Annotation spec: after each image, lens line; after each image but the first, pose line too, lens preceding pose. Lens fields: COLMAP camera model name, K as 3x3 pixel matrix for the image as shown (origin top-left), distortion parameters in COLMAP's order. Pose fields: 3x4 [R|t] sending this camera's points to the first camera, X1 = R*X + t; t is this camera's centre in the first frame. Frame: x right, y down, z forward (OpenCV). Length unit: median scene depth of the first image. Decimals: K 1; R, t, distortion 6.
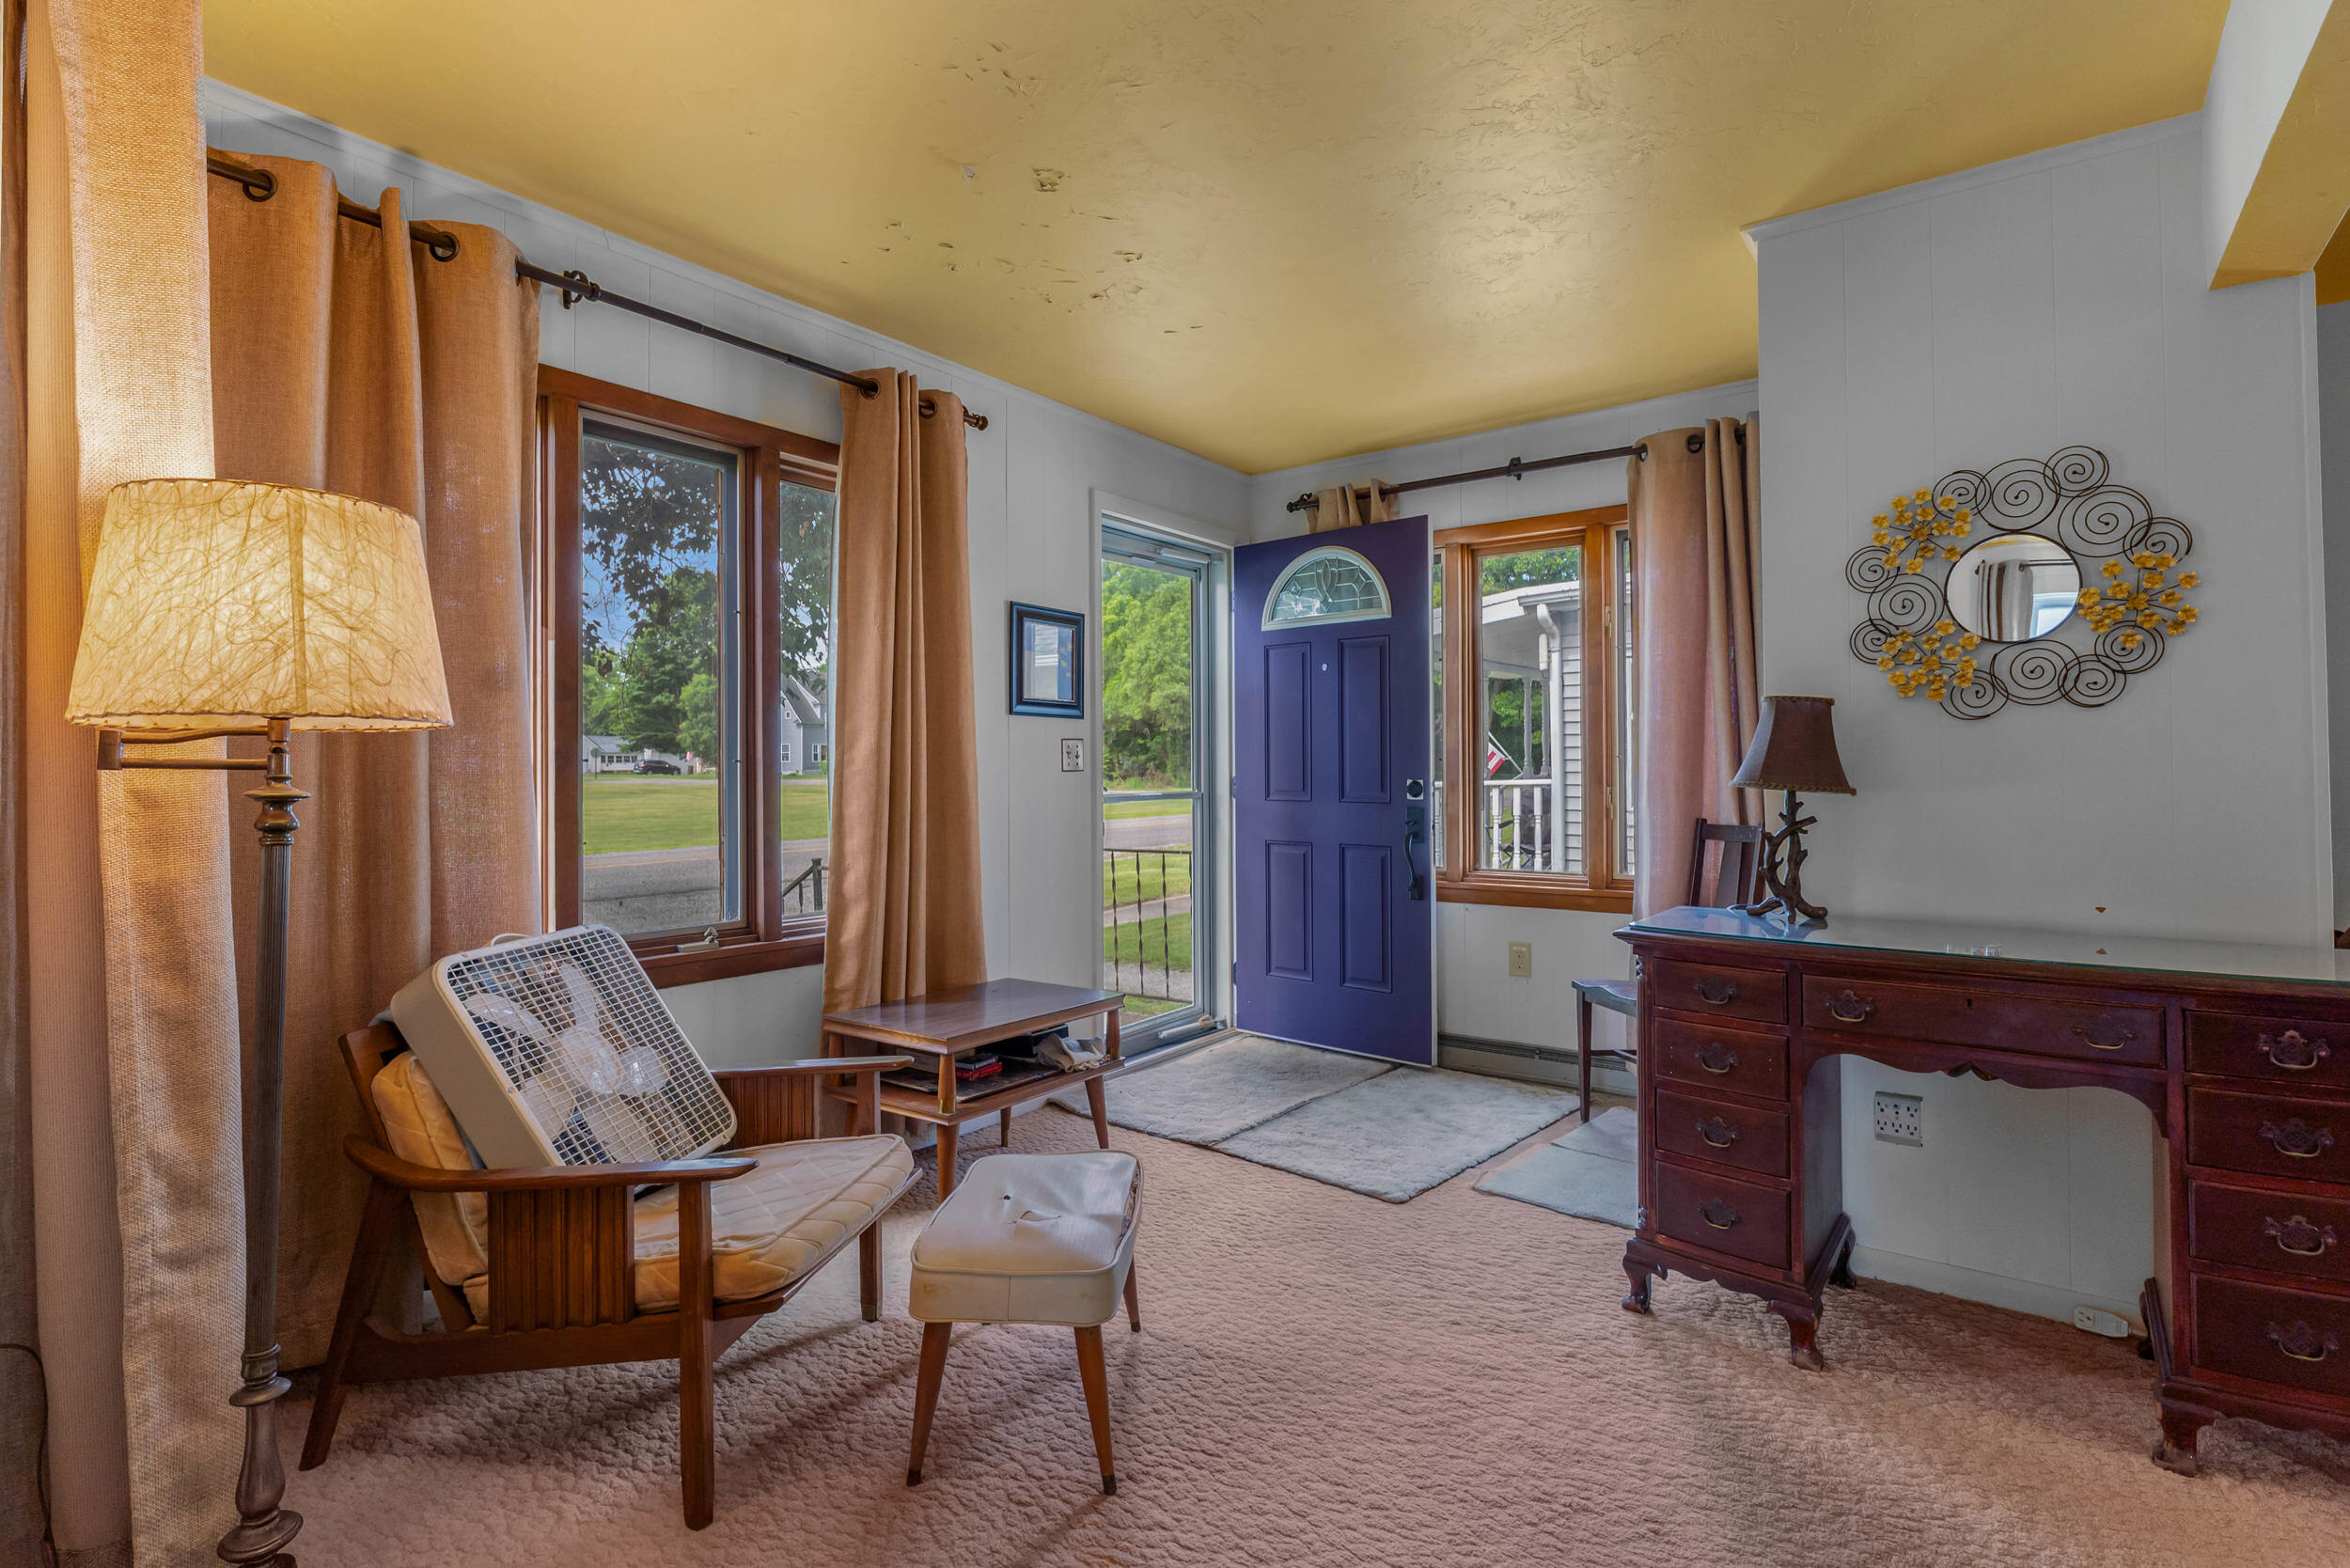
lens RADIAL K [[1127.0, 0, 1168.5], [0, 1127.0, 763.1], [0, 0, 1]] dist [0.004277, 0.000695]
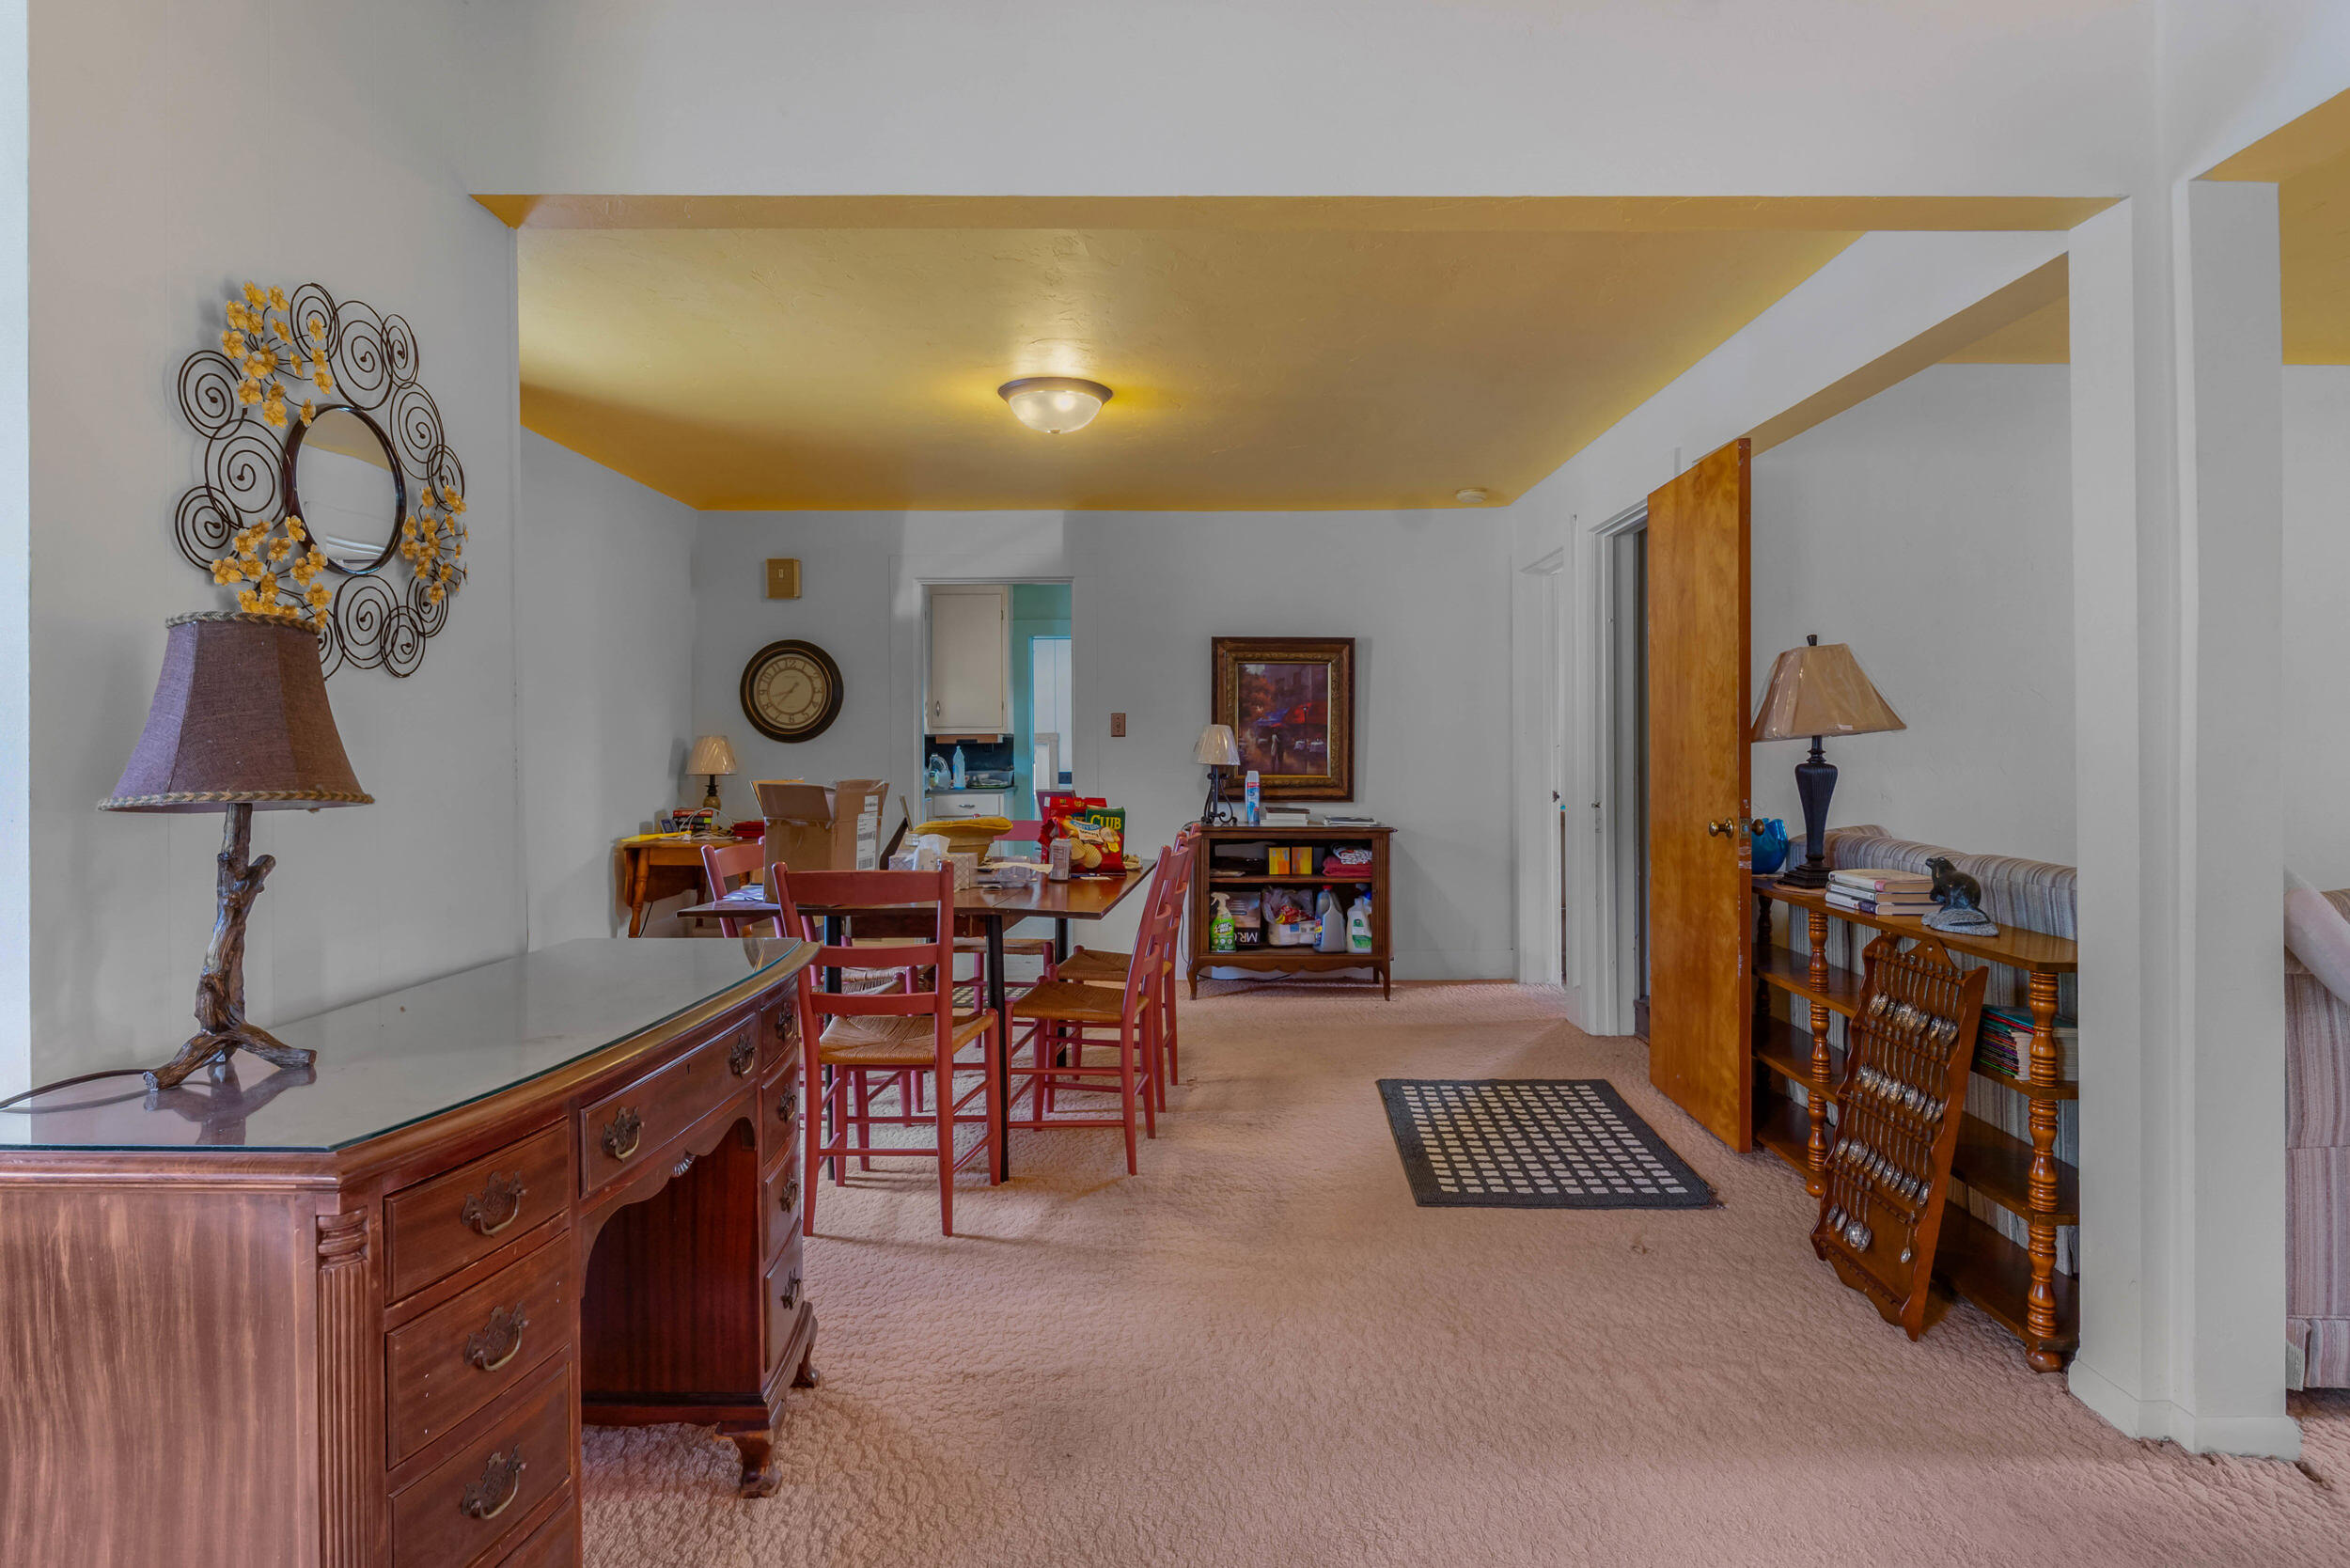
lens RADIAL K [[1274.4, 0, 1202.5], [0, 1274.4, 743.4], [0, 0, 1]] dist [-0.004590, -0.002776]
pose [[-0.573755, 0.010350, 0.818962, -0.152324], [0.006741, 0.999946, -0.007914, 0.003103], [-0.818999, 0.000980, -0.573793, 1.017383]]
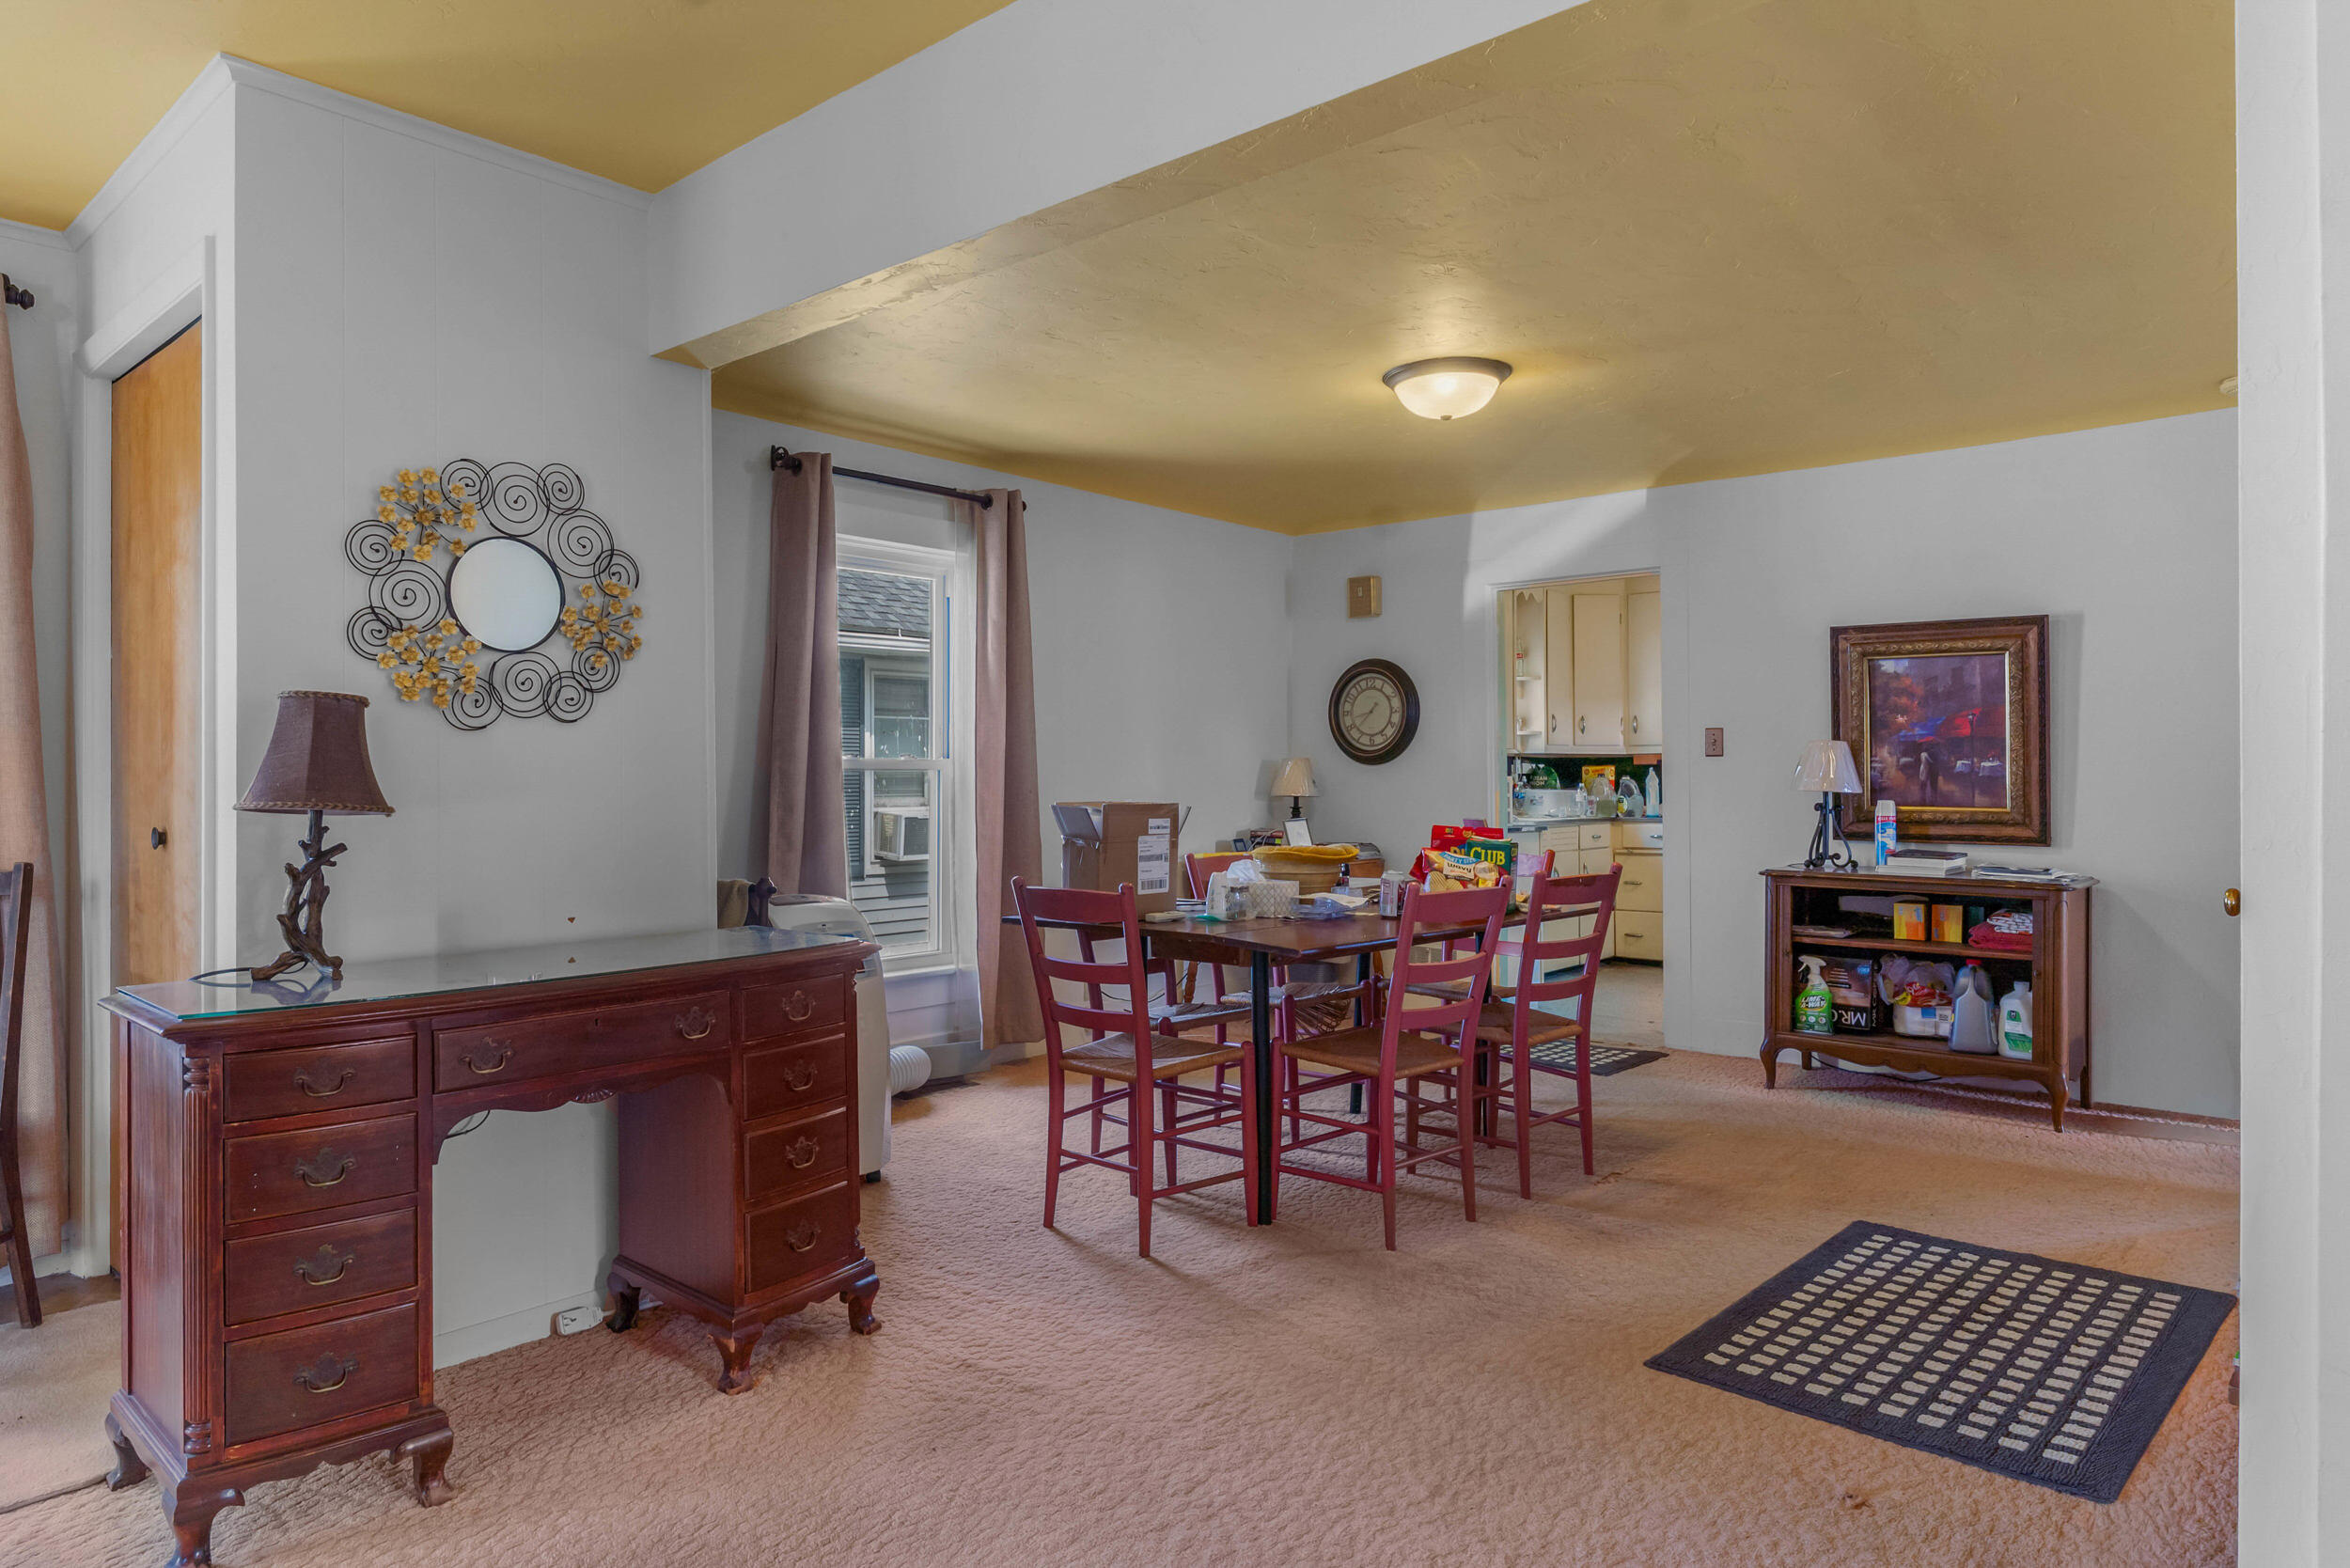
lens RADIAL K [[1412.5, 0, 1153.2], [0, 1412.5, 754.1], [0, 0, 1]] dist [0.001775, -0.000654]
pose [[0.112330, 0.017438, 0.993518, -0.377761], [0.002873, 0.999836, -0.017874, 0.003202], [-0.993667, 0.004863, 0.112261, 0.323029]]
